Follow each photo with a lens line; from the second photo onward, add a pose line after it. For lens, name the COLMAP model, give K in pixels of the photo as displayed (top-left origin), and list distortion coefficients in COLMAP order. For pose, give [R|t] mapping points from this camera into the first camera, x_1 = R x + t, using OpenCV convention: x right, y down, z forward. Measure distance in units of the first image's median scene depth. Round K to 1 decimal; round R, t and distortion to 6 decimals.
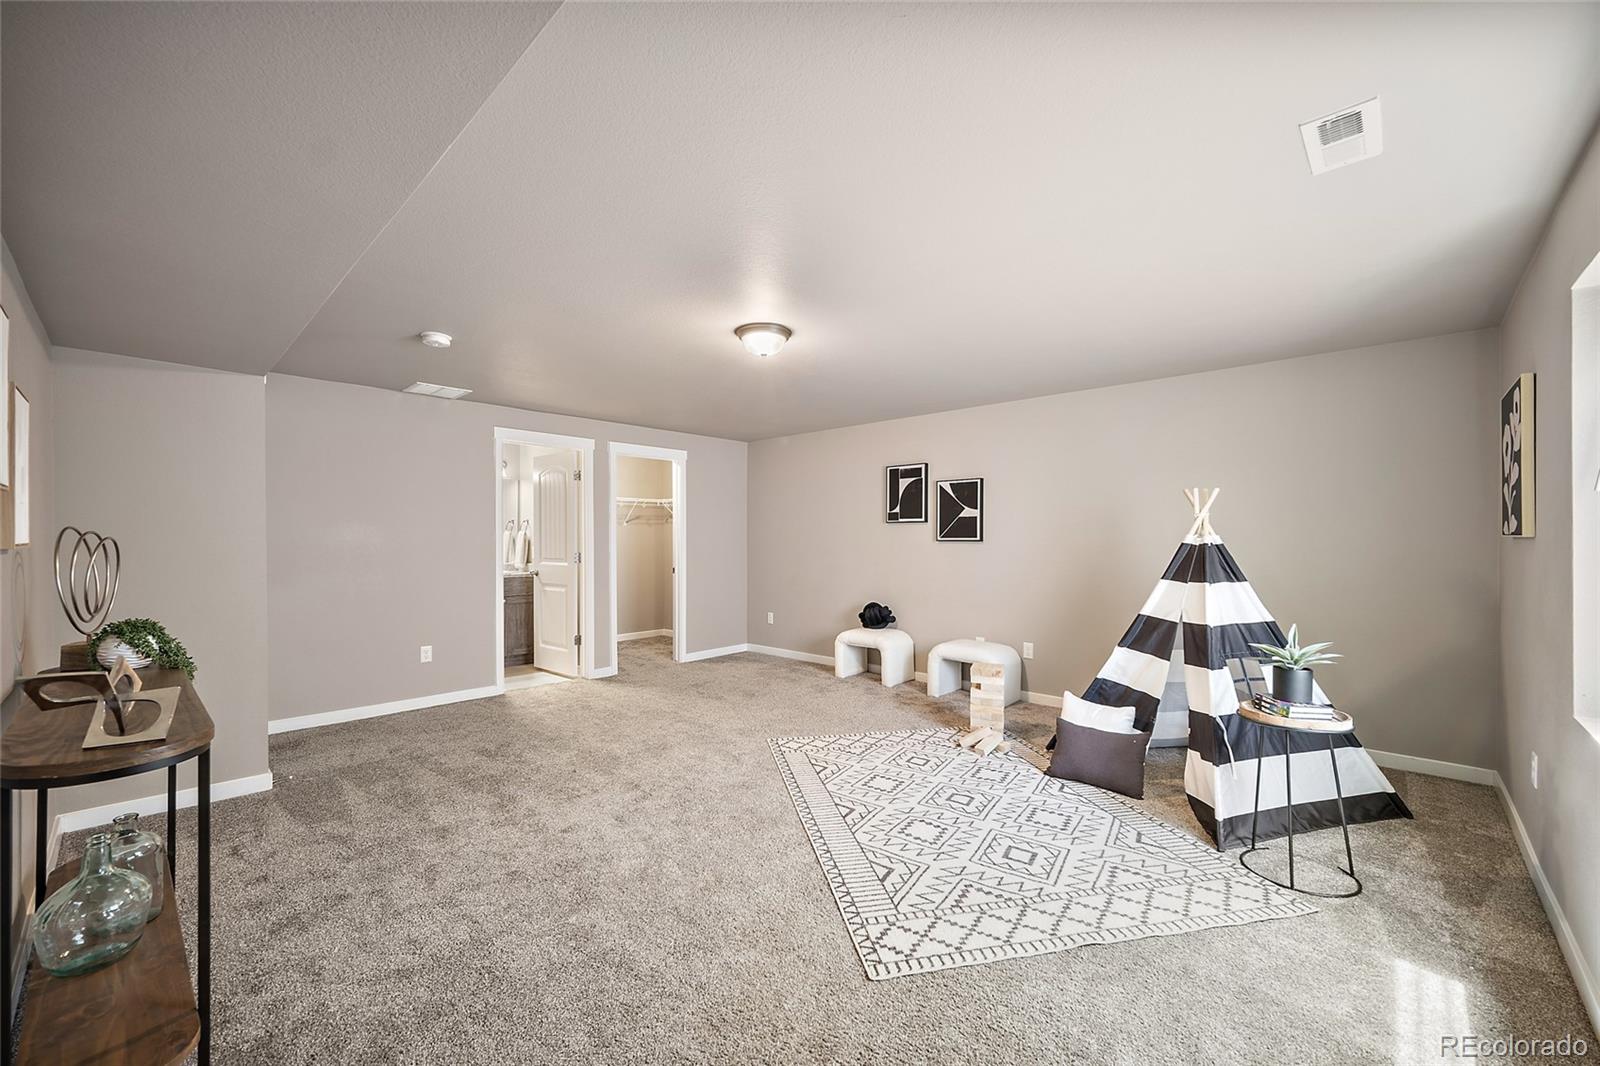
lens RADIAL K [[628.4, 0, 800.9], [0, 628.4, 535.1], [0, 0, 1]] dist [-0.004557, 0.000488]
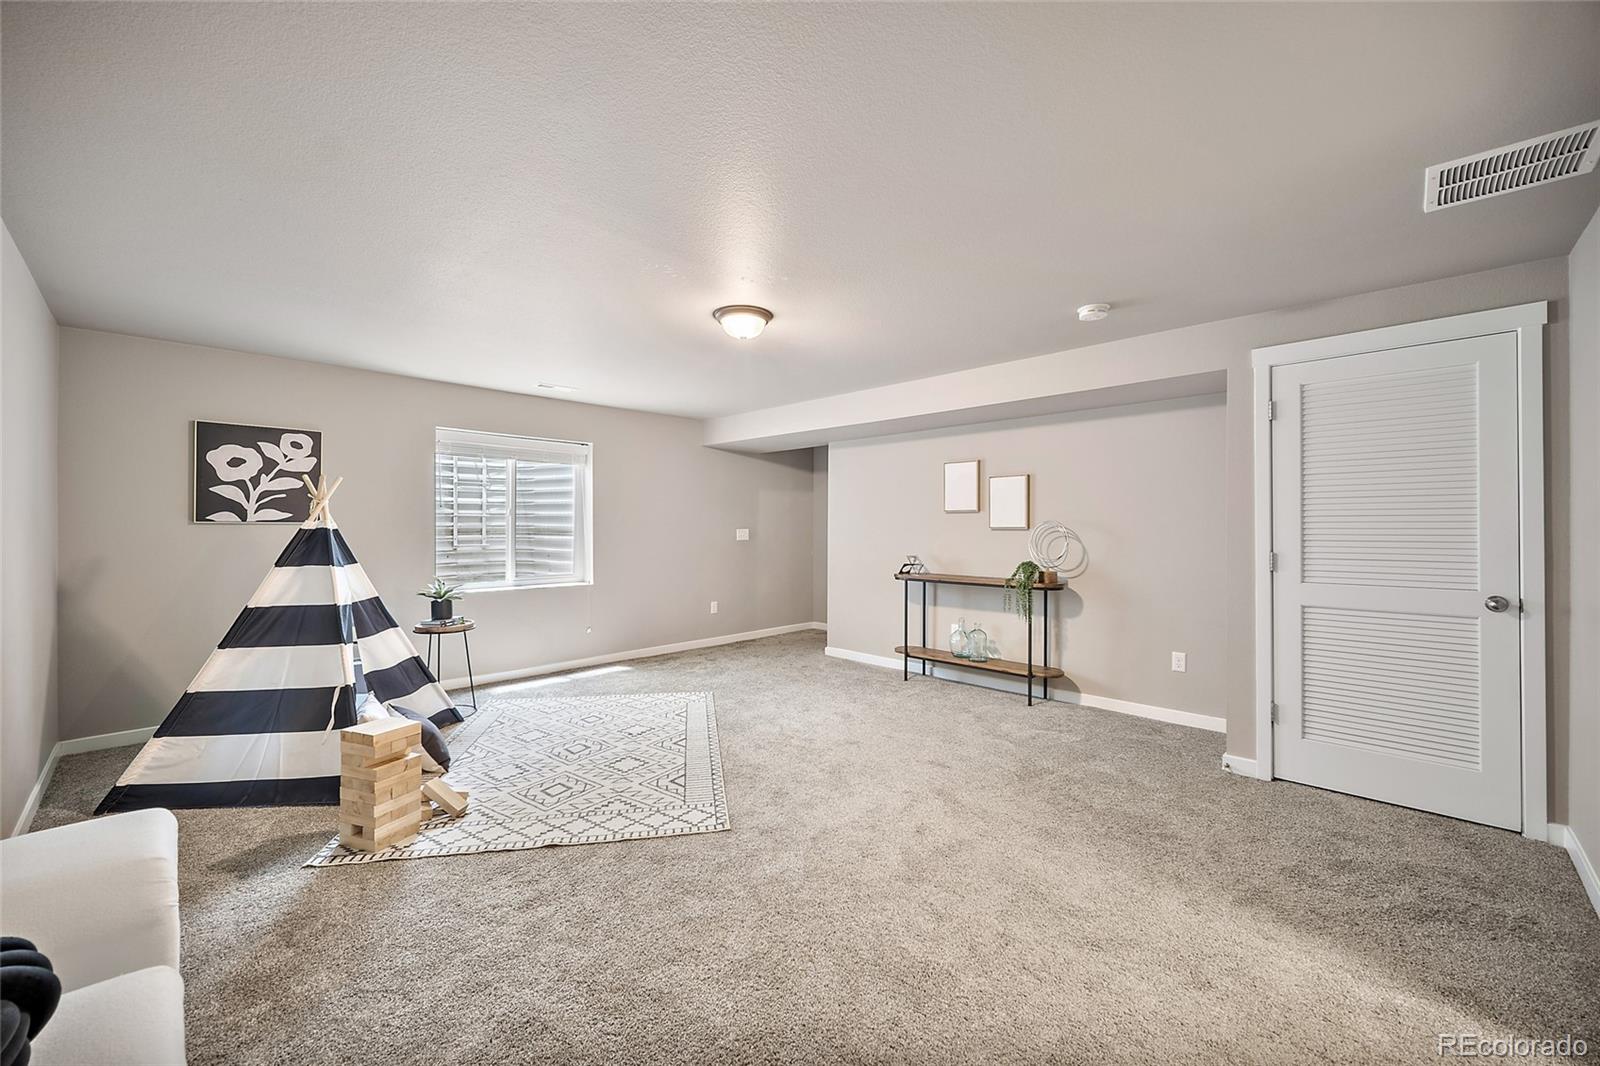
lens RADIAL K [[628.4, 0, 798.8], [0, 628.4, 529.4], [0, 0, 1]] dist [-0.004557, 0.000488]
pose [[-0.999858, -0.000178, 0.016852, -0.162491], [-0.000280, 0.999982, -0.006037, 0.019727], [-0.016850, -0.006041, -0.999840, 1.983788]]
